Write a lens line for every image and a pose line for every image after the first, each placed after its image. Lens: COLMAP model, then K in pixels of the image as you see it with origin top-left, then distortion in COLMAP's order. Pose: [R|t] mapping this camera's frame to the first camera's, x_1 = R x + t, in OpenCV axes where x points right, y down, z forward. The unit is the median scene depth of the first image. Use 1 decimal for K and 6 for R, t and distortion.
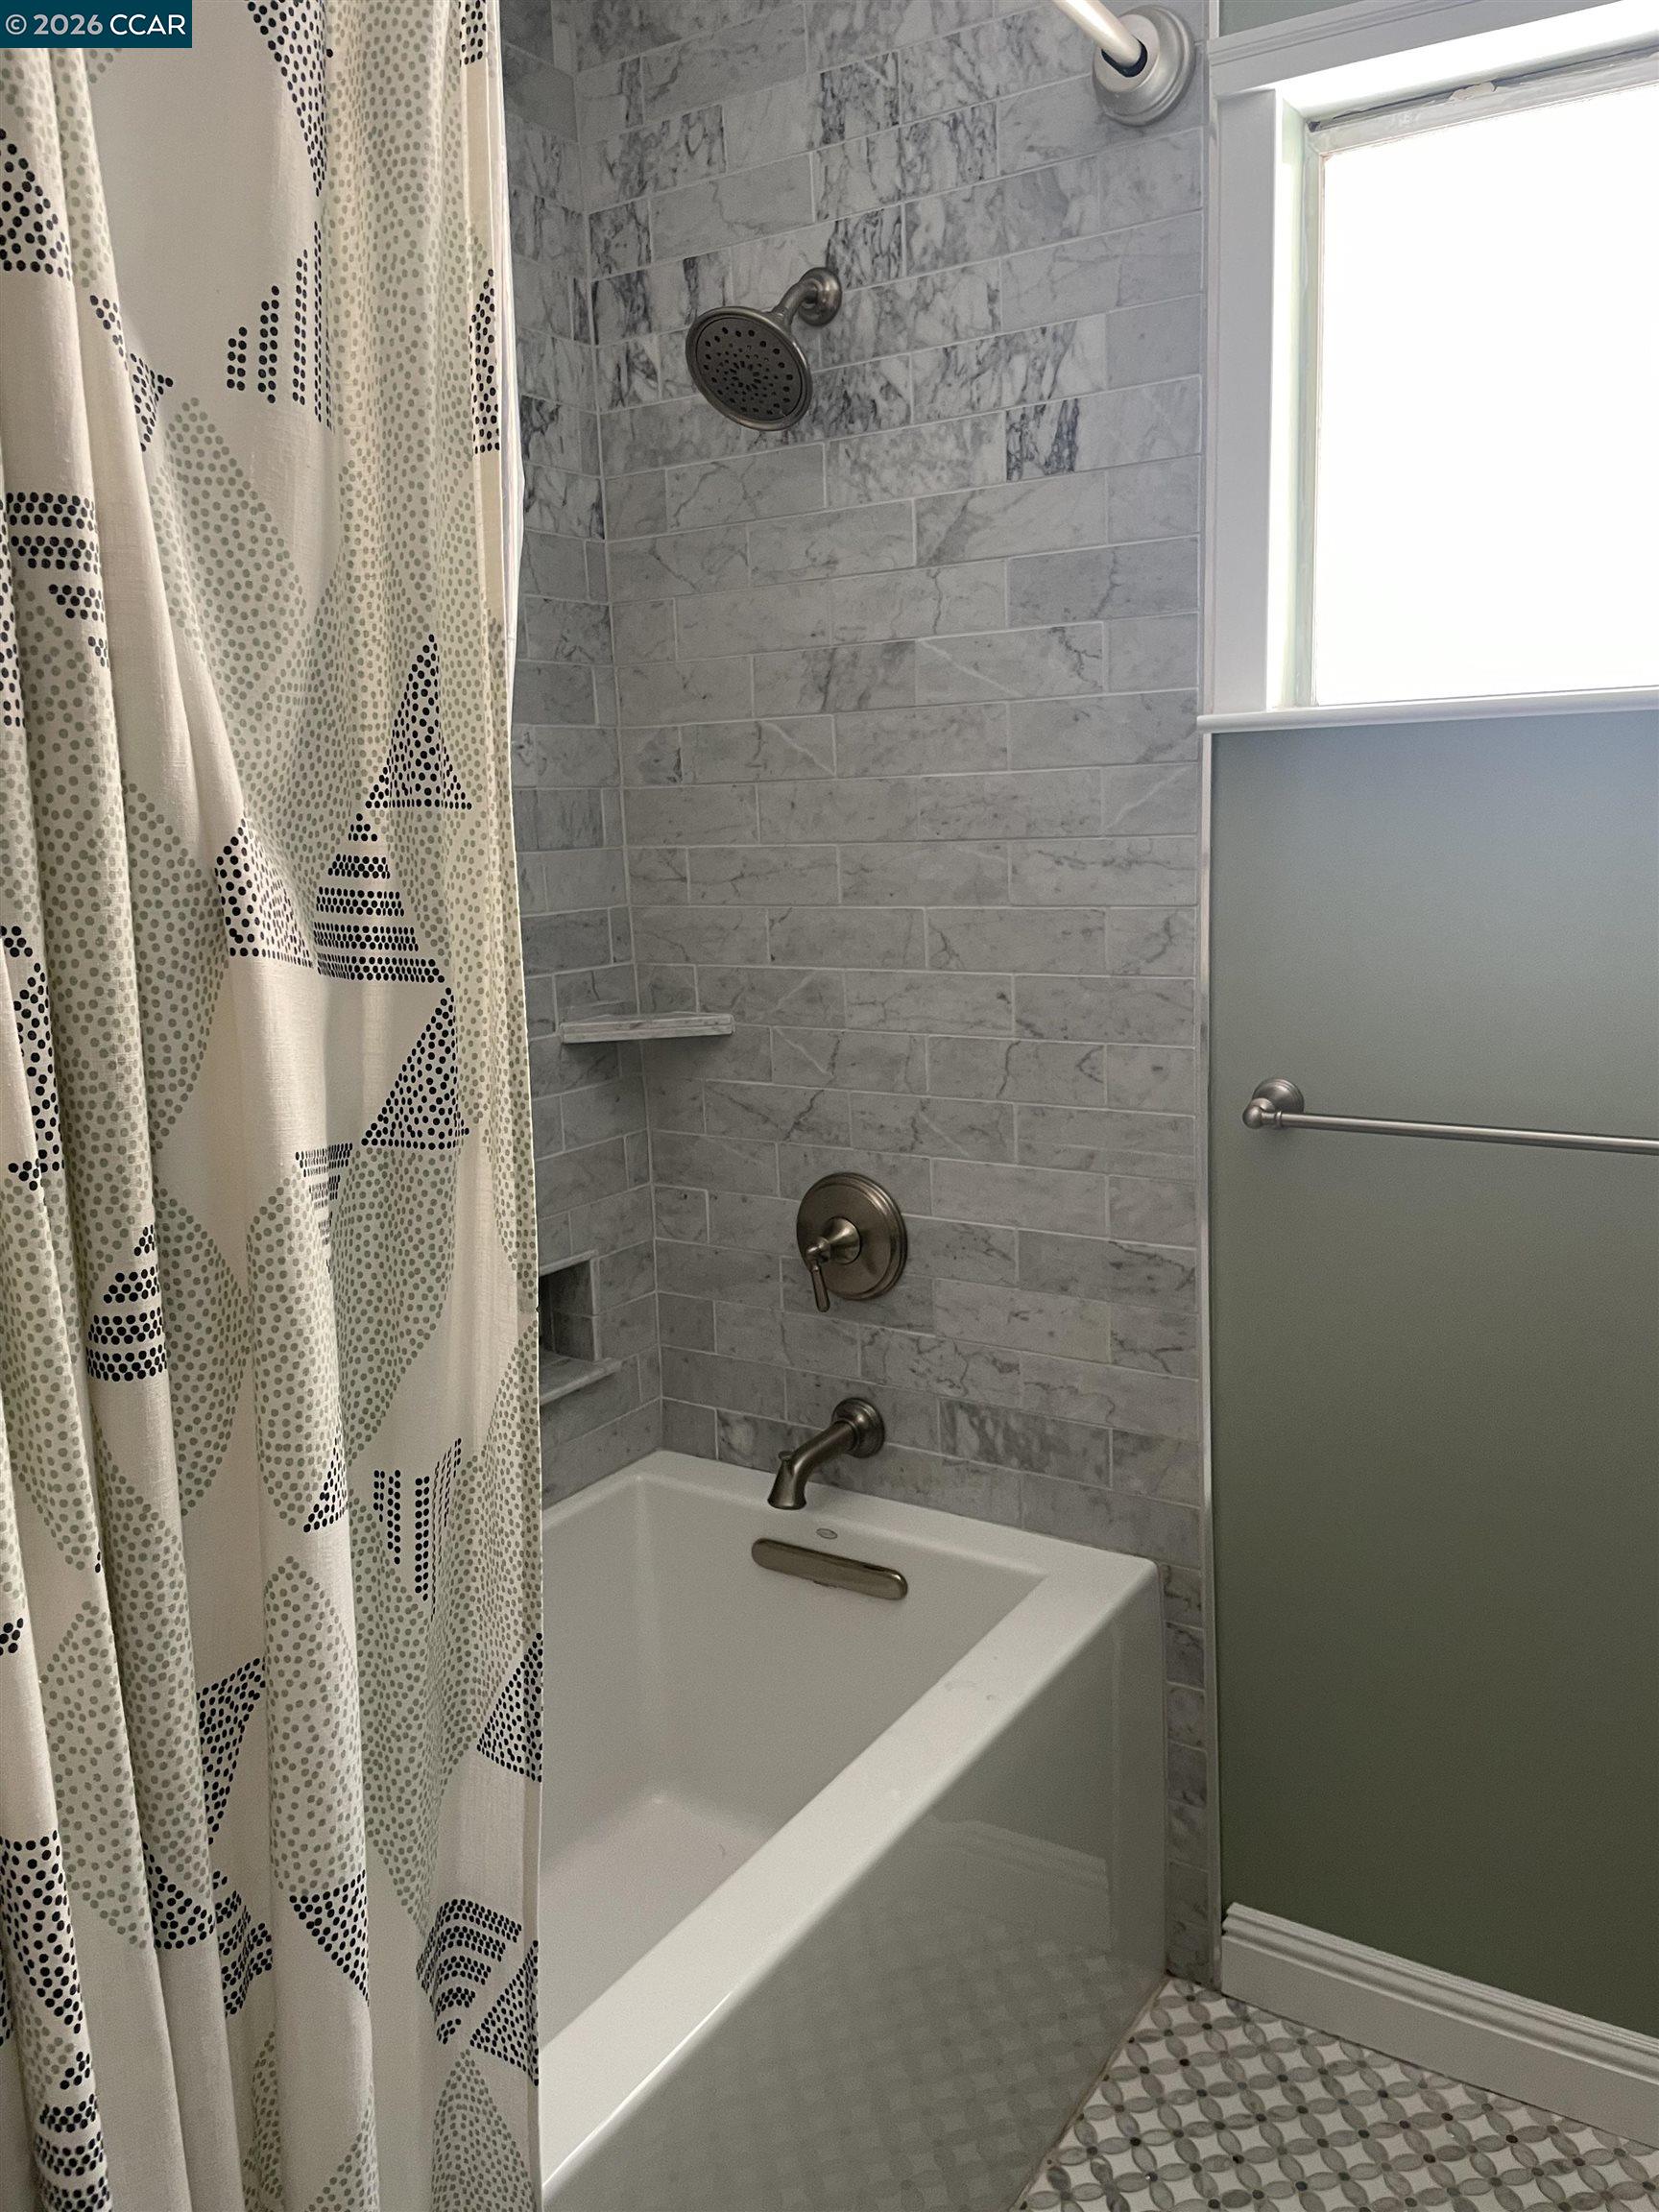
lens RADIAL K [[1711.5, 0, 829.5], [0, 1711.5, 1106.0], [0, 0, 1]] dist [0.095912, -0.142381]
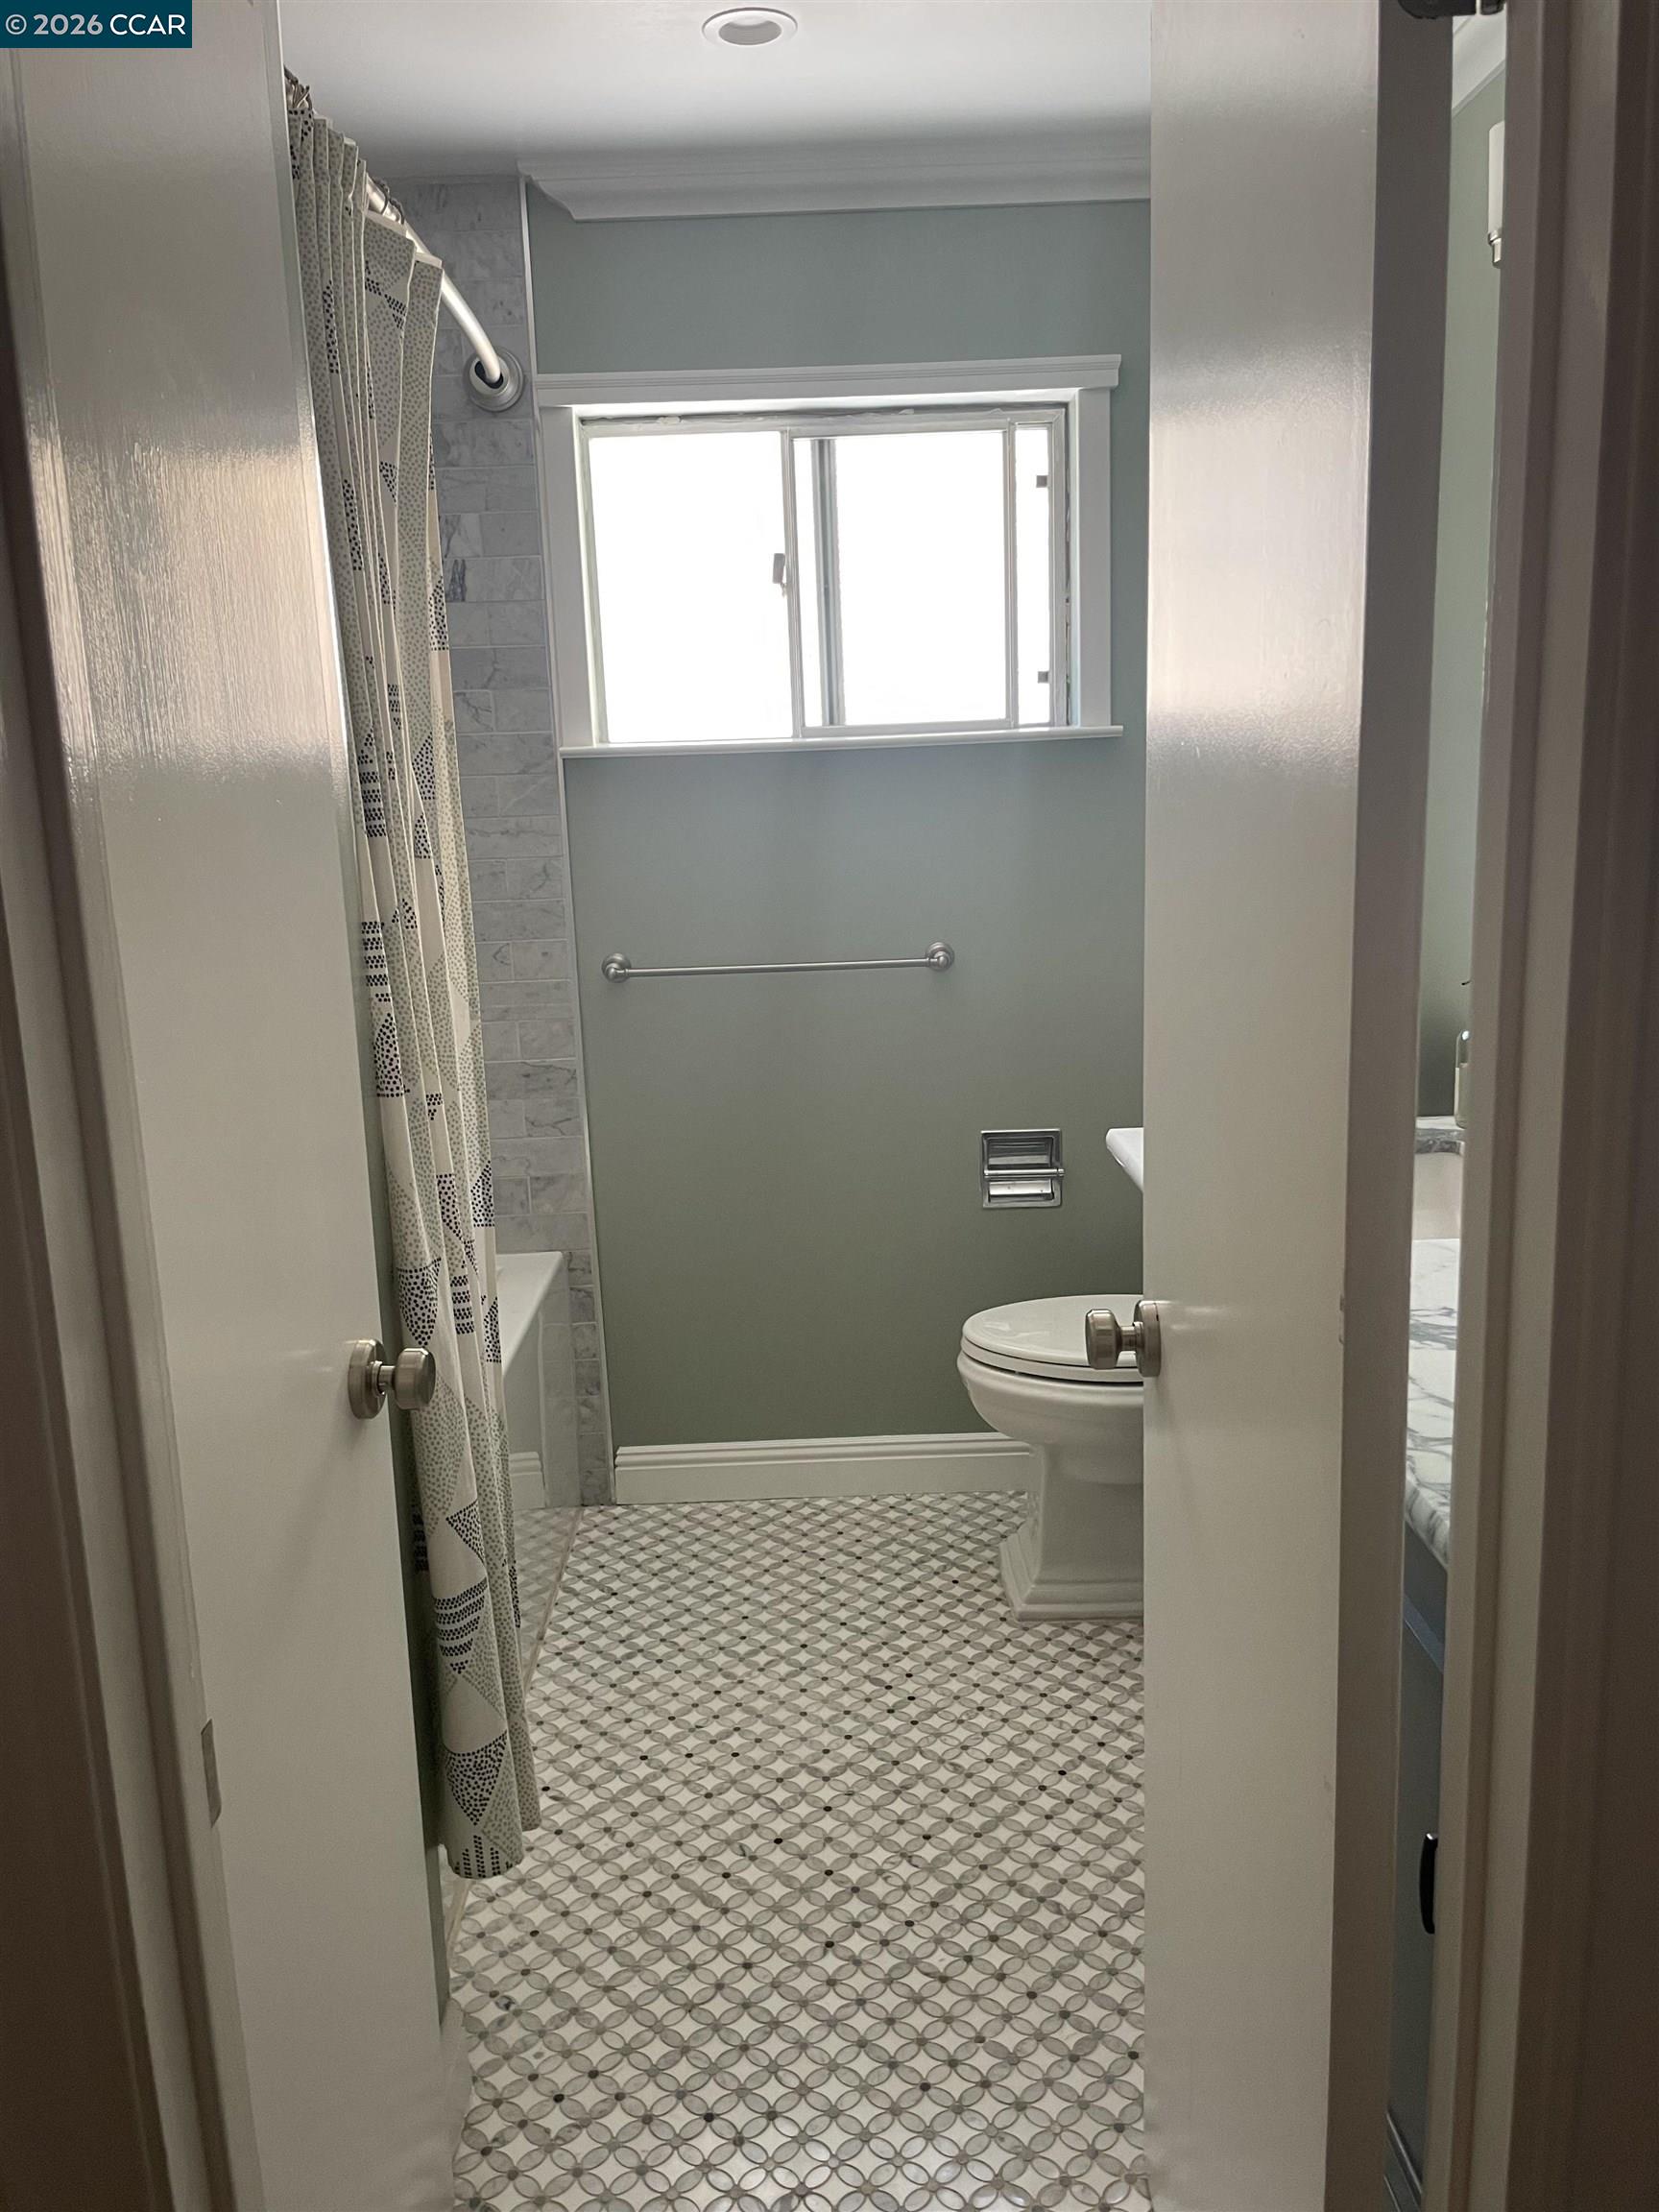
lens RADIAL K [[1711.5, 0, 829.5], [0, 1711.5, 1106.0], [0, 0, 1]] dist [0.095912, -0.142381]
pose [[0.838705, -0.106136, 0.534143, -0.497822], [0.104813, 0.993947, 0.032926, 0.102035], [-0.534404, 0.028370, 0.844753, -0.584805]]
